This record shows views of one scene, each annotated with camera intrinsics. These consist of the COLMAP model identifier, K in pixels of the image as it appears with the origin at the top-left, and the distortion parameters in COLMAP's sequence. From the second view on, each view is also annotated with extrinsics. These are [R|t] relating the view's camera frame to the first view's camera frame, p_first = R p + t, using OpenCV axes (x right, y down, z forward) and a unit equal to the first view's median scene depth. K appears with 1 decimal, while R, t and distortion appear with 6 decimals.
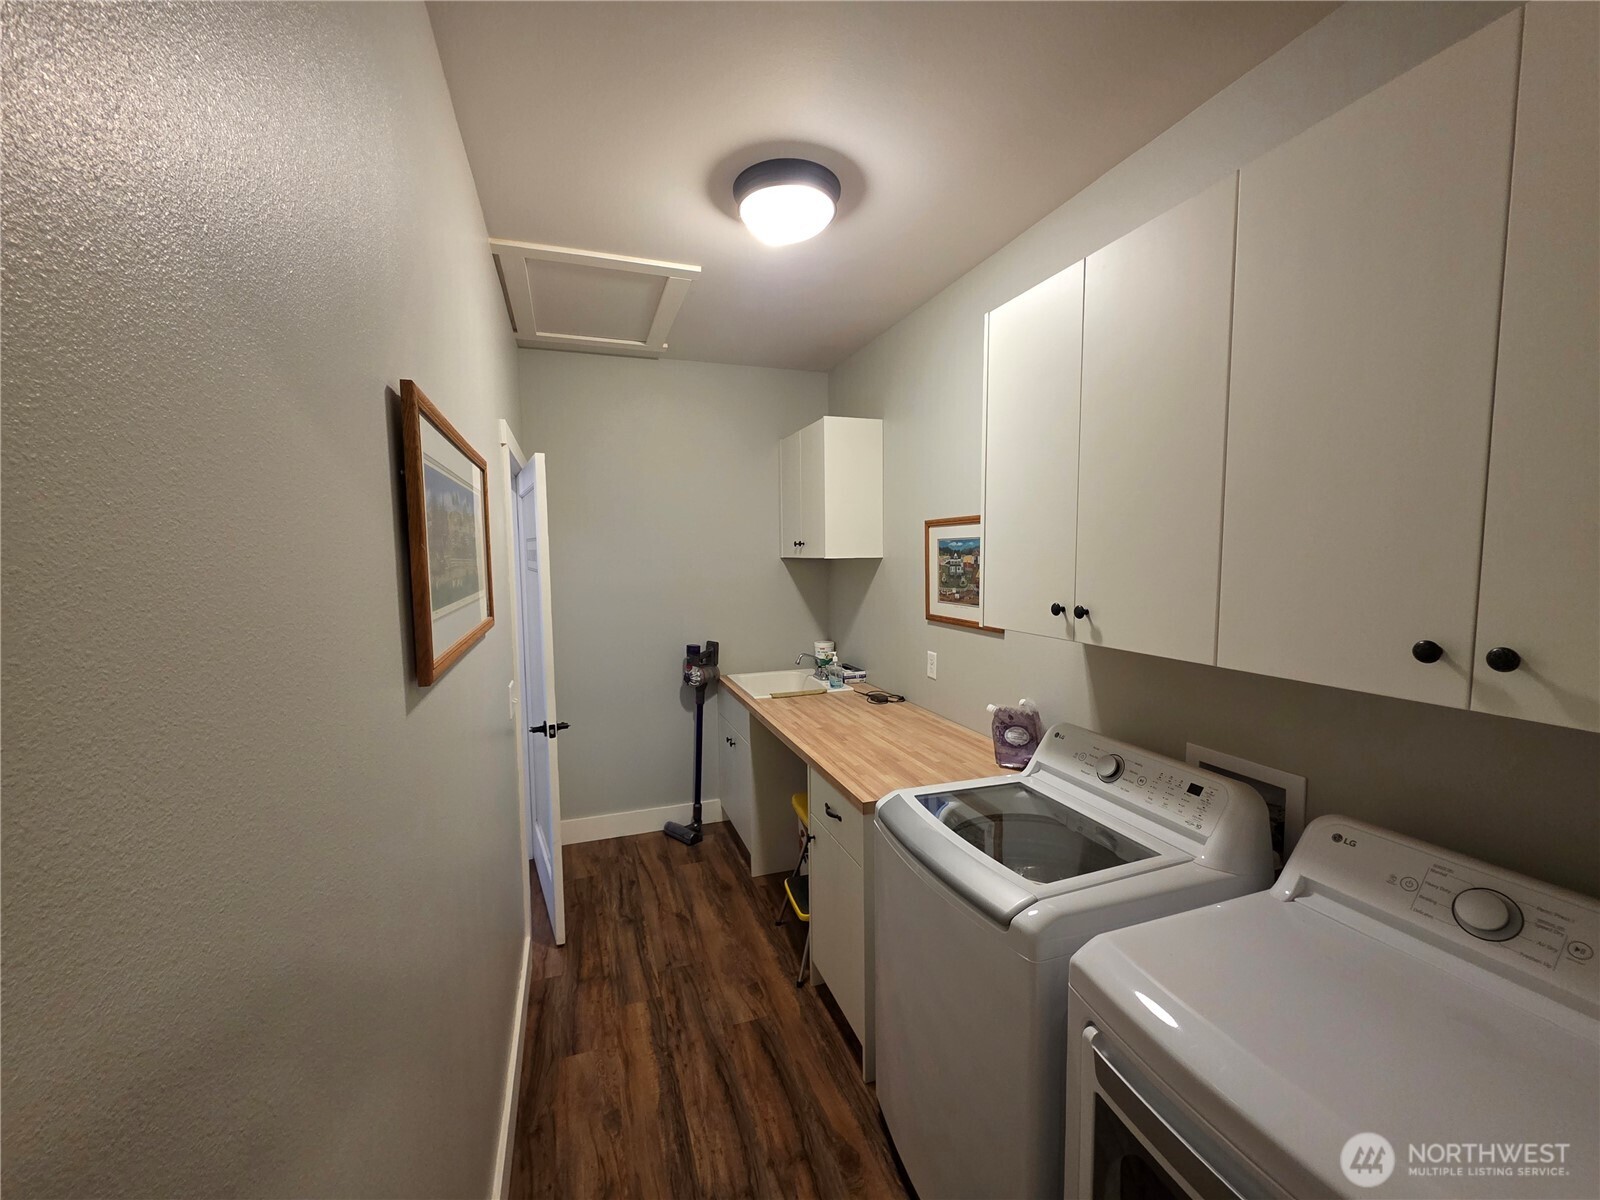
lens RADIAL K [[638.0, 0, 796.5], [0, 638.0, 600.9], [0, 0, 1]] dist [0.001949, -0.000267]
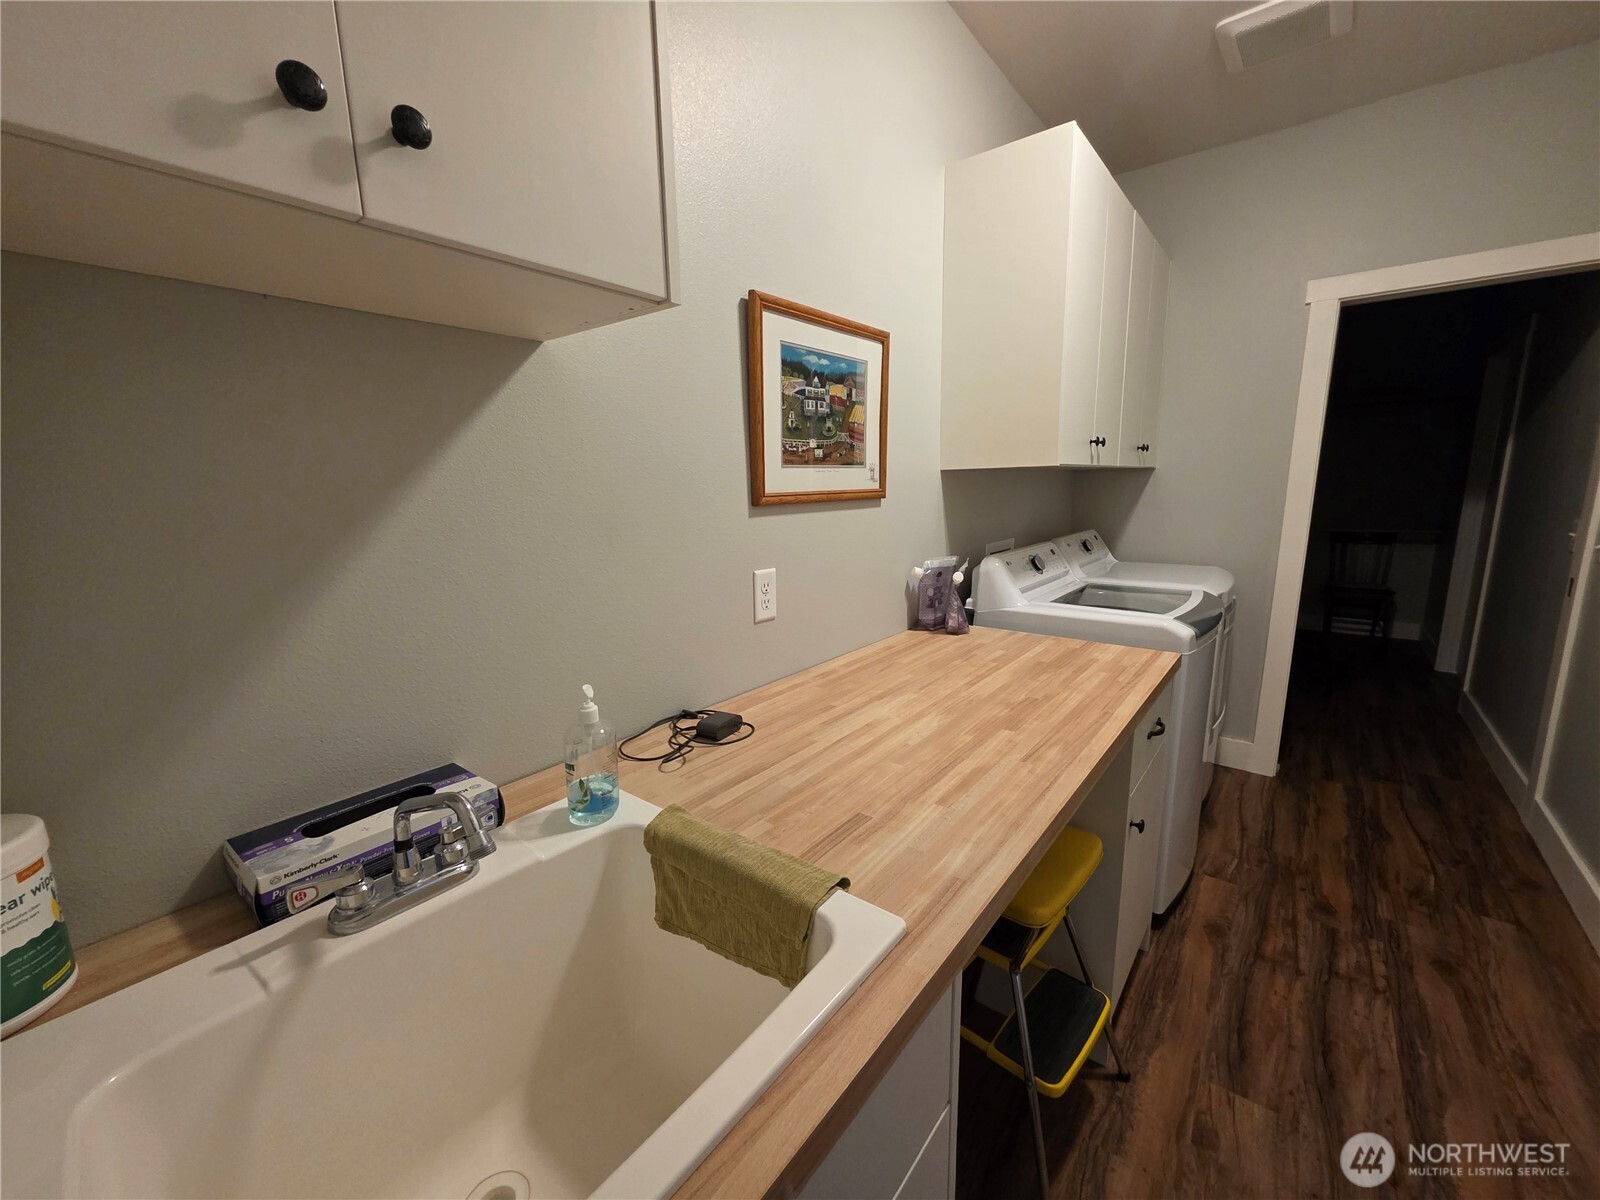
lens RADIAL K [[638.0, 0, 802.7], [0, 638.0, 599.9], [0, 0, 1]] dist [0.001949, -0.000267]
pose [[-0.534967, -0.134820, 0.834047, -0.253431], [0.088614, 0.972787, 0.214084, -0.002987], [-0.840213, 0.188436, -0.508462, 1.346028]]
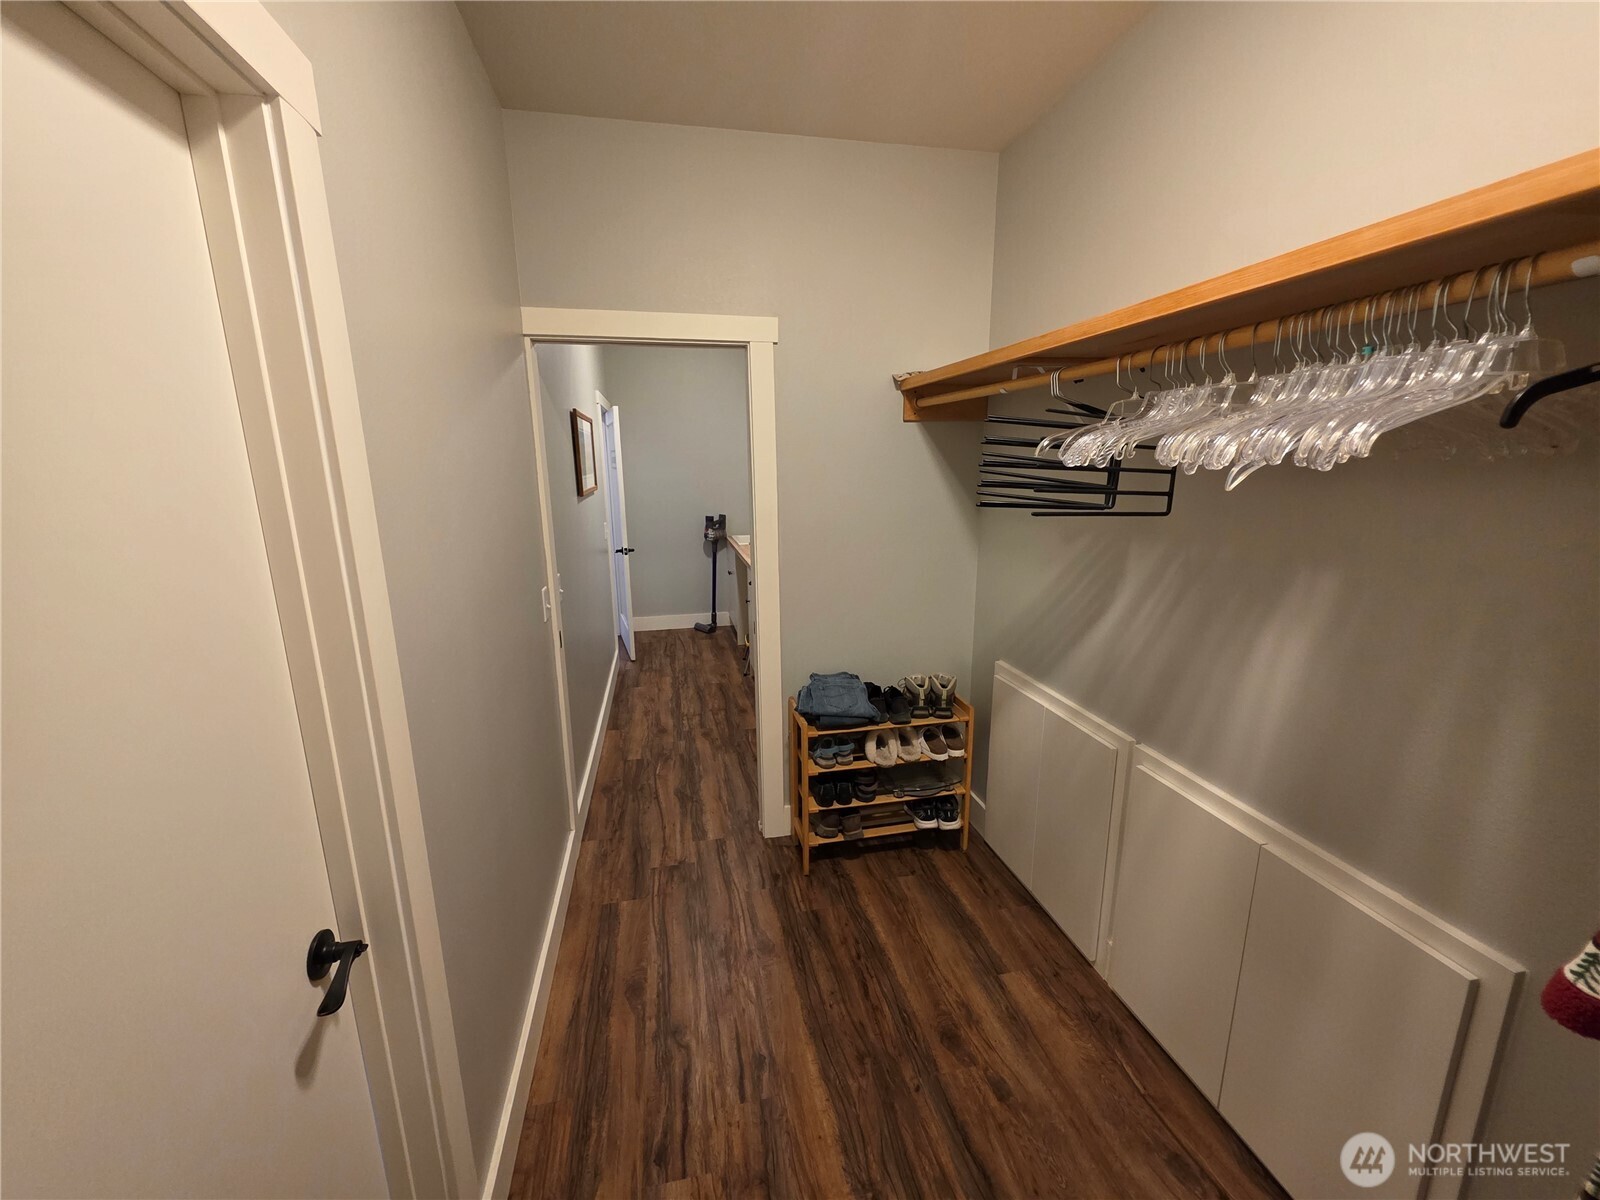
lens RADIAL K [[638.0, 0, 799.7], [0, 638.0, 606.2], [0, 0, 1]] dist [0.001949, -0.000267]
pose [[0.992240, 0.033782, -0.119659, 0.376629], [-0.015449, 0.988421, 0.150946, 0.064394], [0.123373, -0.147927, 0.981273, -0.858891]]
